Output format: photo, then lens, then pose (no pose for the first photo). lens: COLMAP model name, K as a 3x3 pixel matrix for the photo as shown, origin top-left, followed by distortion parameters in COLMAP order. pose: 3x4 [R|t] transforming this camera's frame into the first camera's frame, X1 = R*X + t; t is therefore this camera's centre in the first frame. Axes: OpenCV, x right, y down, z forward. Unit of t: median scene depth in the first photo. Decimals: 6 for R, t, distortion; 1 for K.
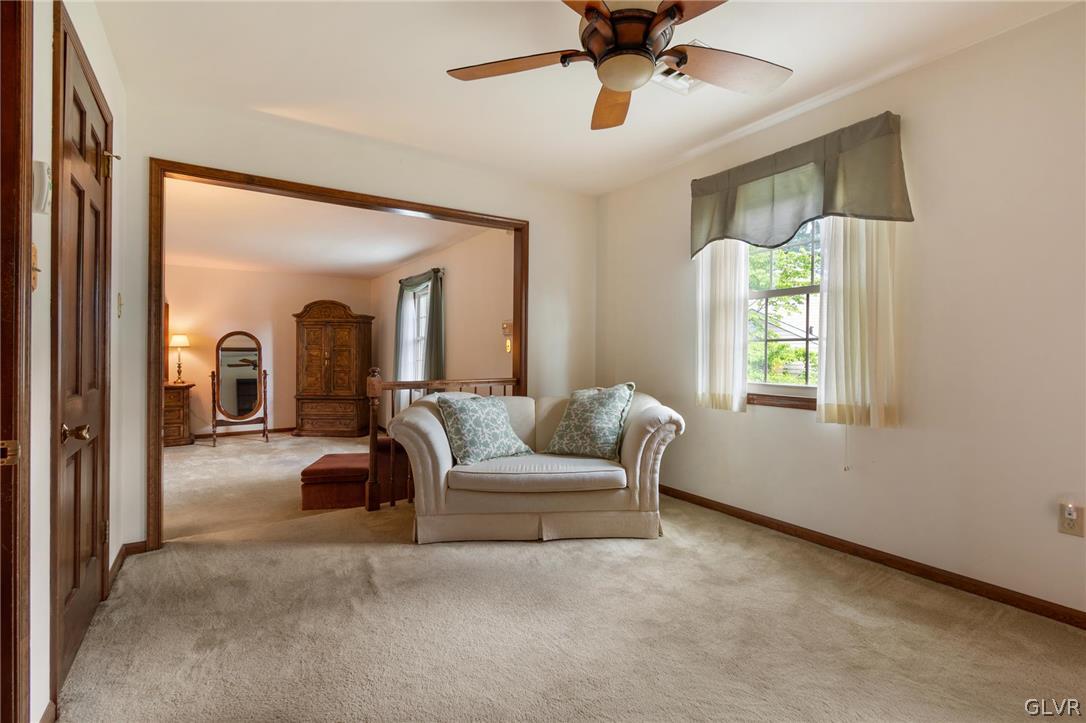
lens RADIAL K [[495.4, 0, 539.9], [0, 495.4, 356.2], [0, 0, 1]] dist [0.009550, -0.001767]
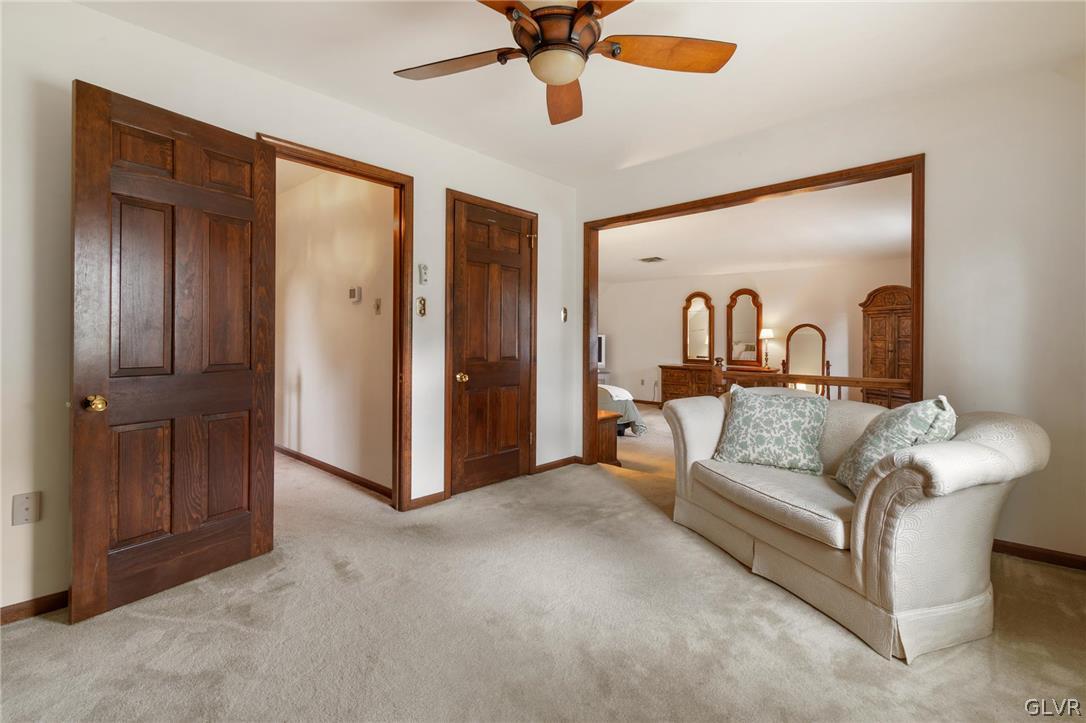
lens RADIAL K [[495.4, 0, 555.4], [0, 495.4, 341.8], [0, 0, 1]] dist [0.009550, -0.001767]
pose [[0.257781, 0.001801, -0.966202, 0.673179], [-0.012855, 0.999916, -0.001566, -0.004363], [0.966118, 0.012824, 0.257783, 0.435164]]
